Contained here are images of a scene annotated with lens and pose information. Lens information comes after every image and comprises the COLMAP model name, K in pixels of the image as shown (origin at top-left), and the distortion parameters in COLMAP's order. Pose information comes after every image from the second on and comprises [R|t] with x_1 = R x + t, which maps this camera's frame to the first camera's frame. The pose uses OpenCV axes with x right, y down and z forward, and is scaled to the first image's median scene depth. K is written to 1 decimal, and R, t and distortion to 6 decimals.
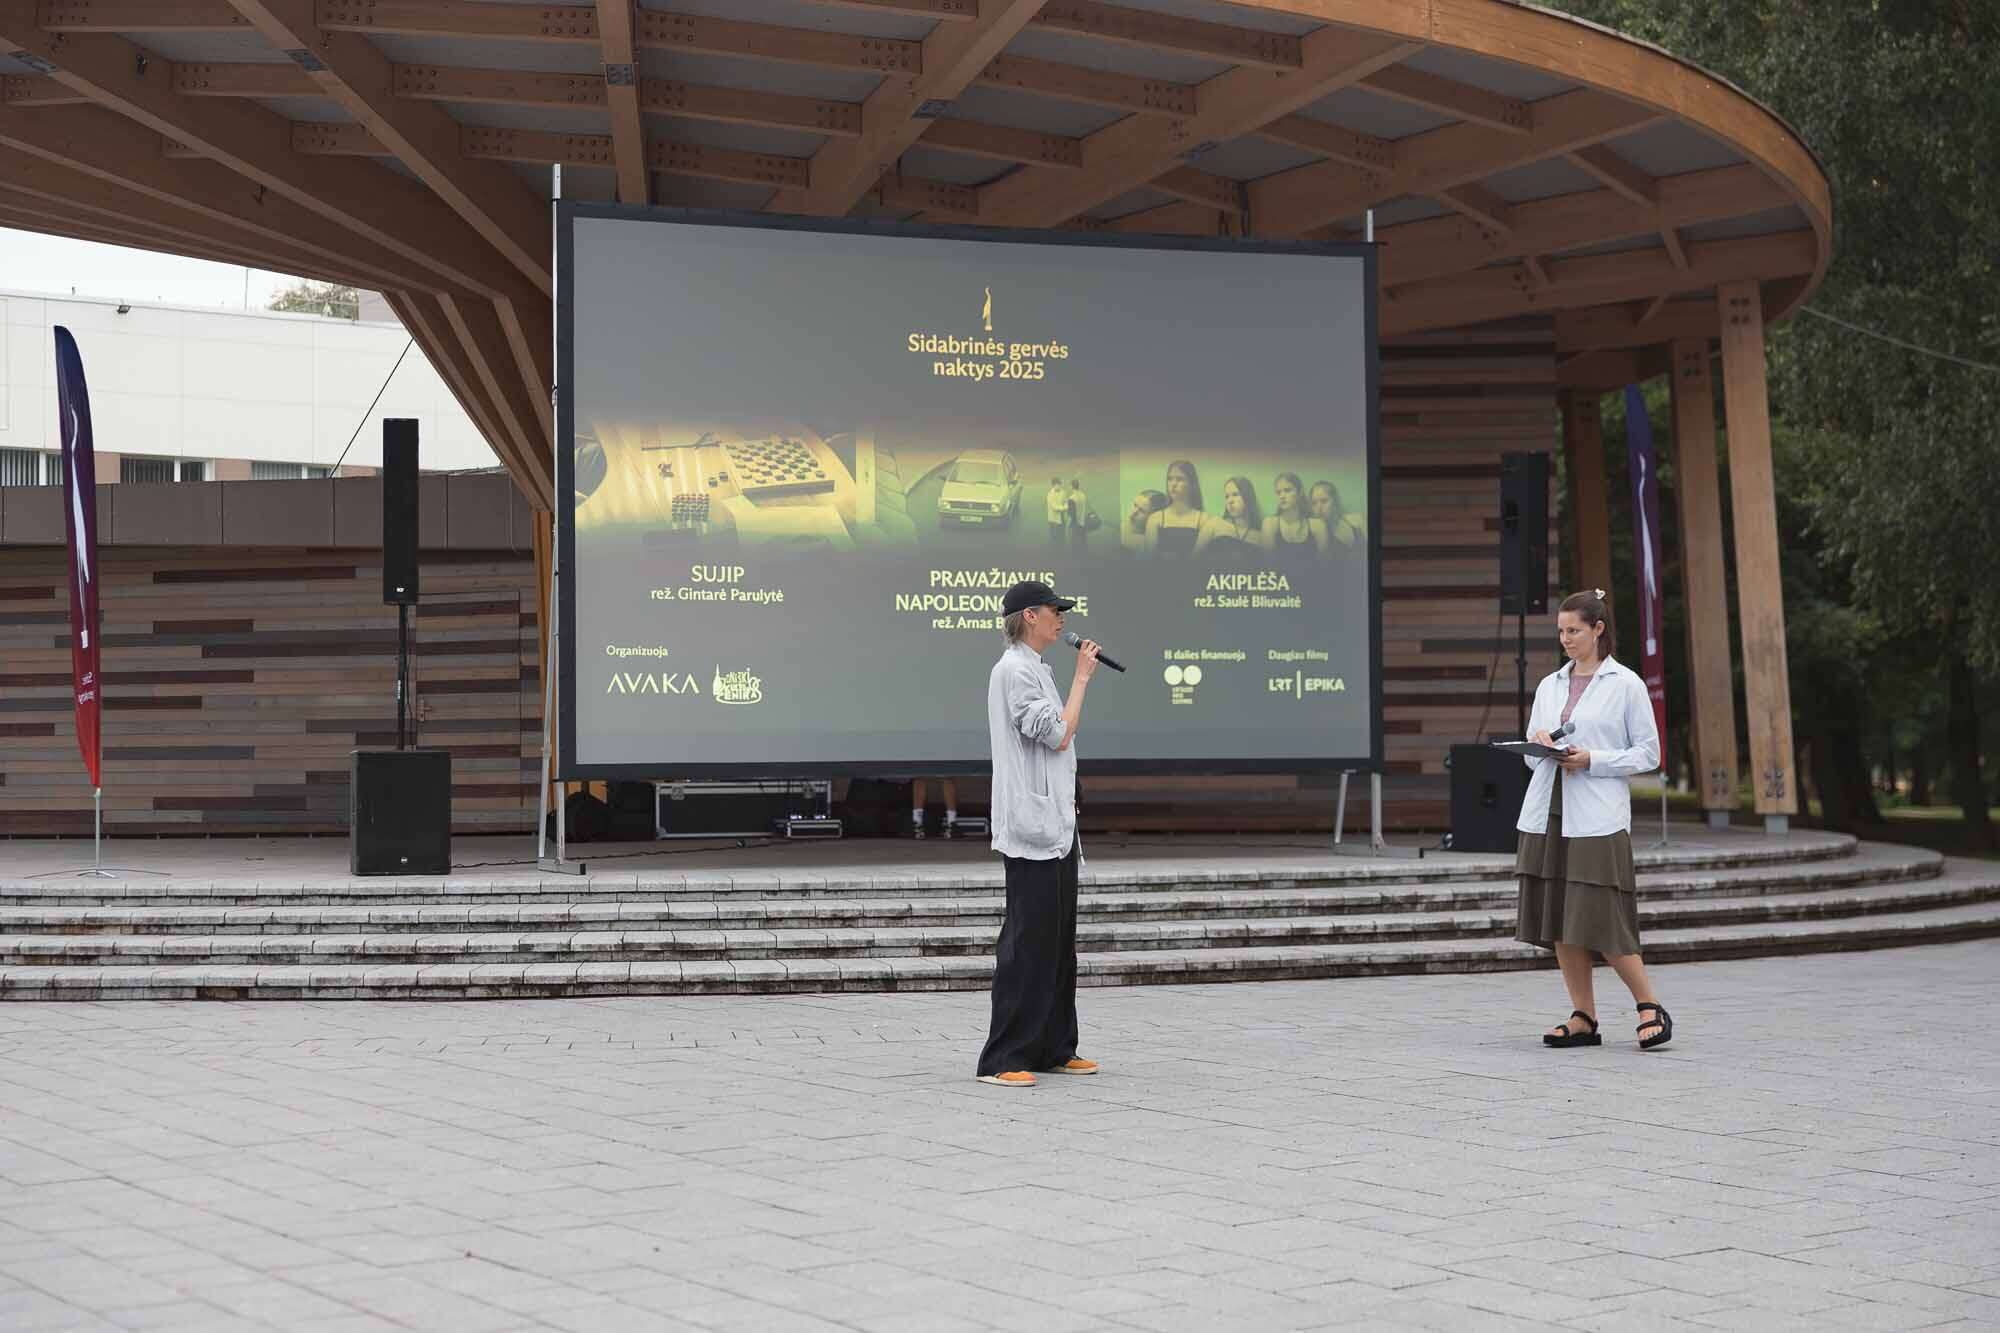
lens RADIAL K [[3107.1, 0, 990.4], [0, 3107.1, 630.3], [0, 0, 1]] dist [-0.006043, 0.065699]
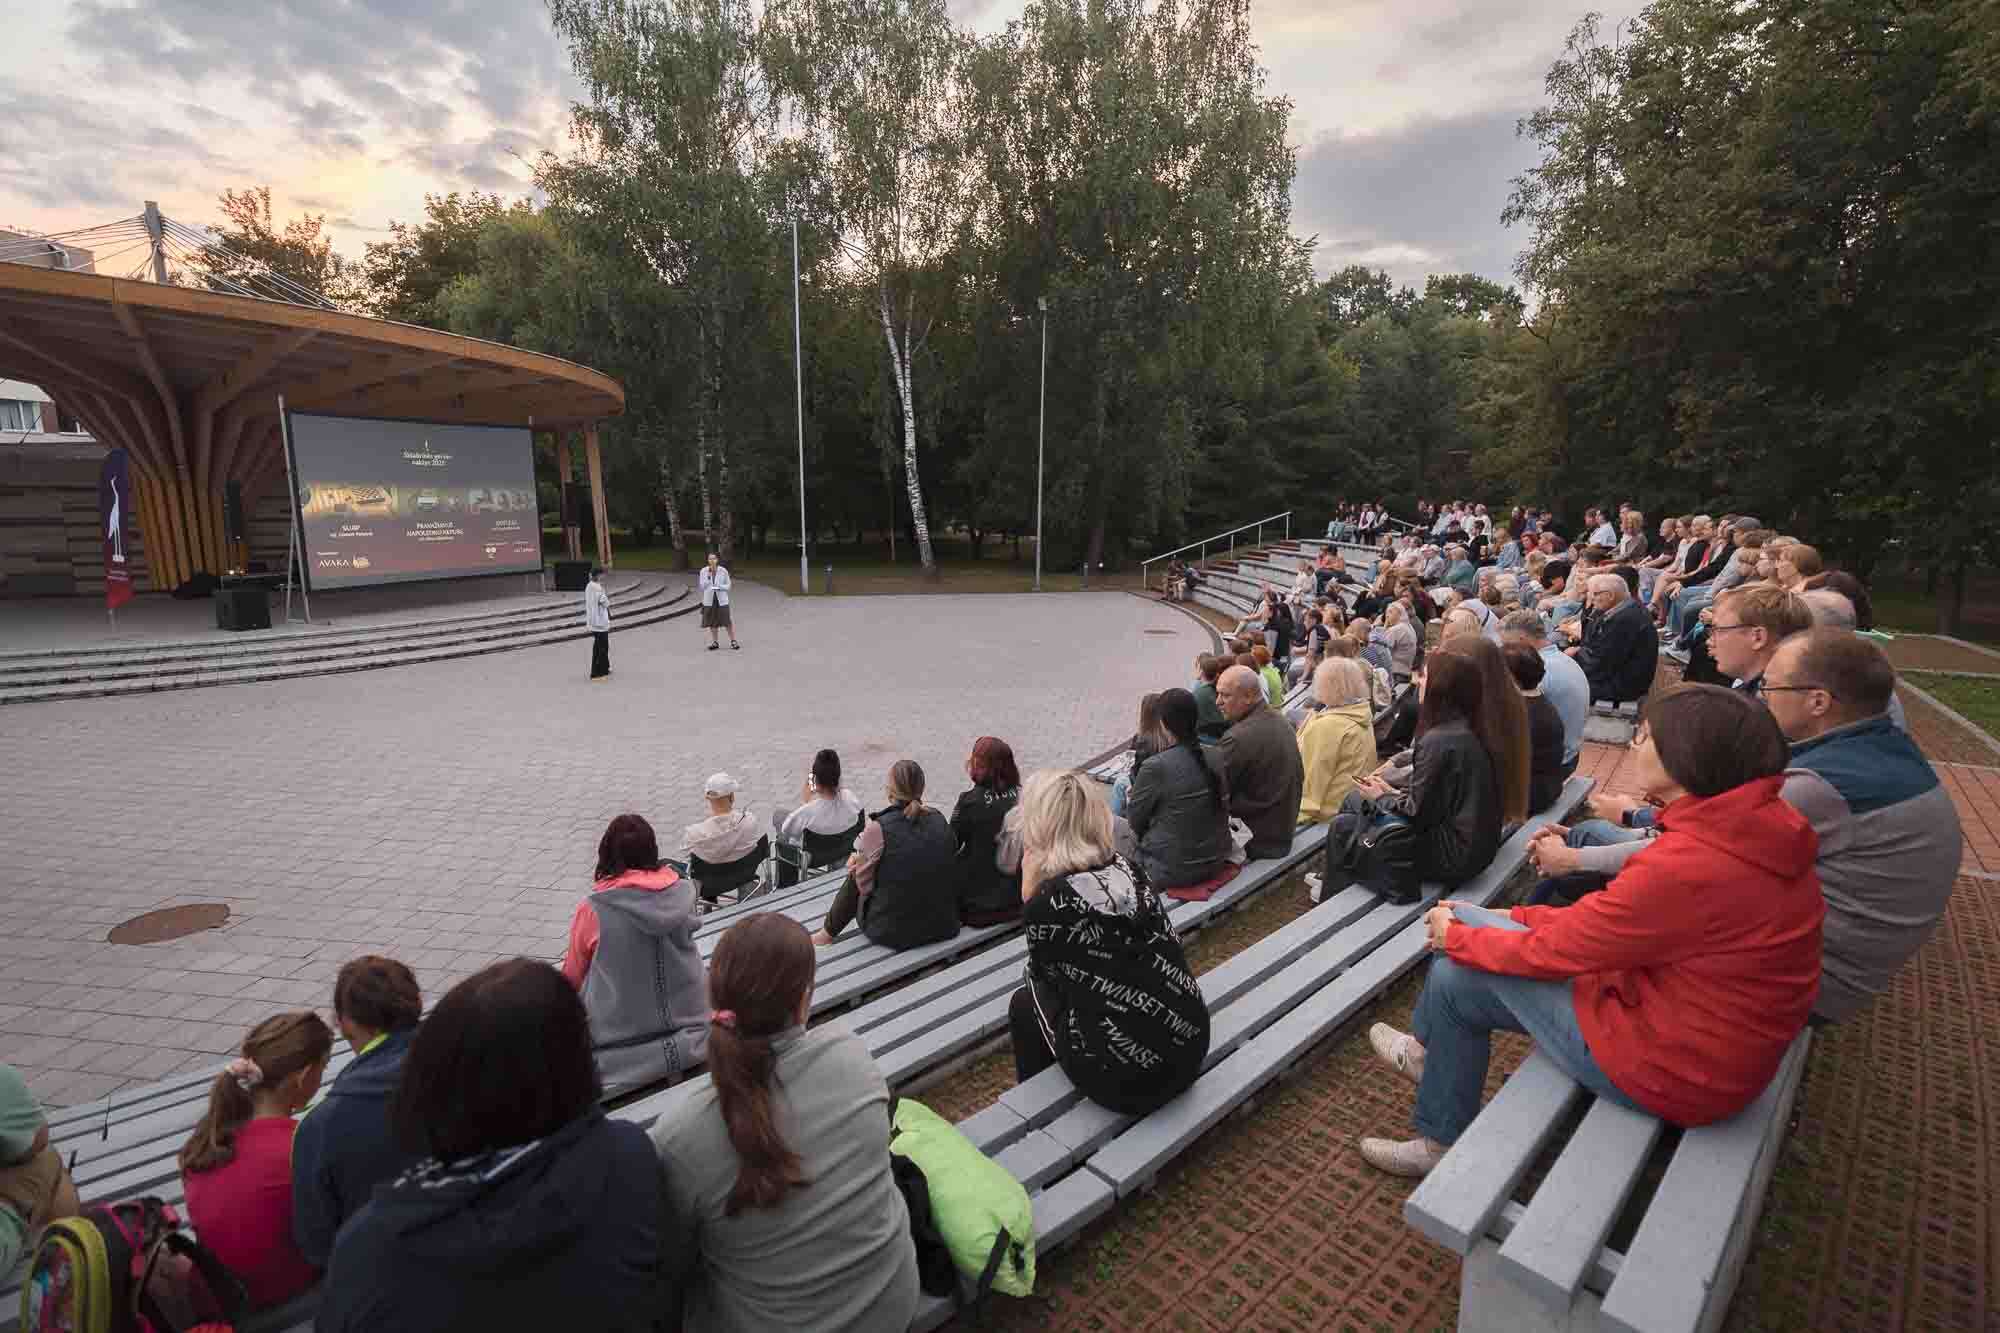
lens RADIAL K [[962.5, 0, 1029.0], [0, 962.5, 659.4], [0, 0, 1]] dist [-0.003929, -0.000022]
pose [[0.674036, -0.119630, 0.728947, -0.353315], [-0.039334, 0.979587, 0.197134, -0.107923], [-0.737650, -0.161548, 0.655571, -0.206632]]
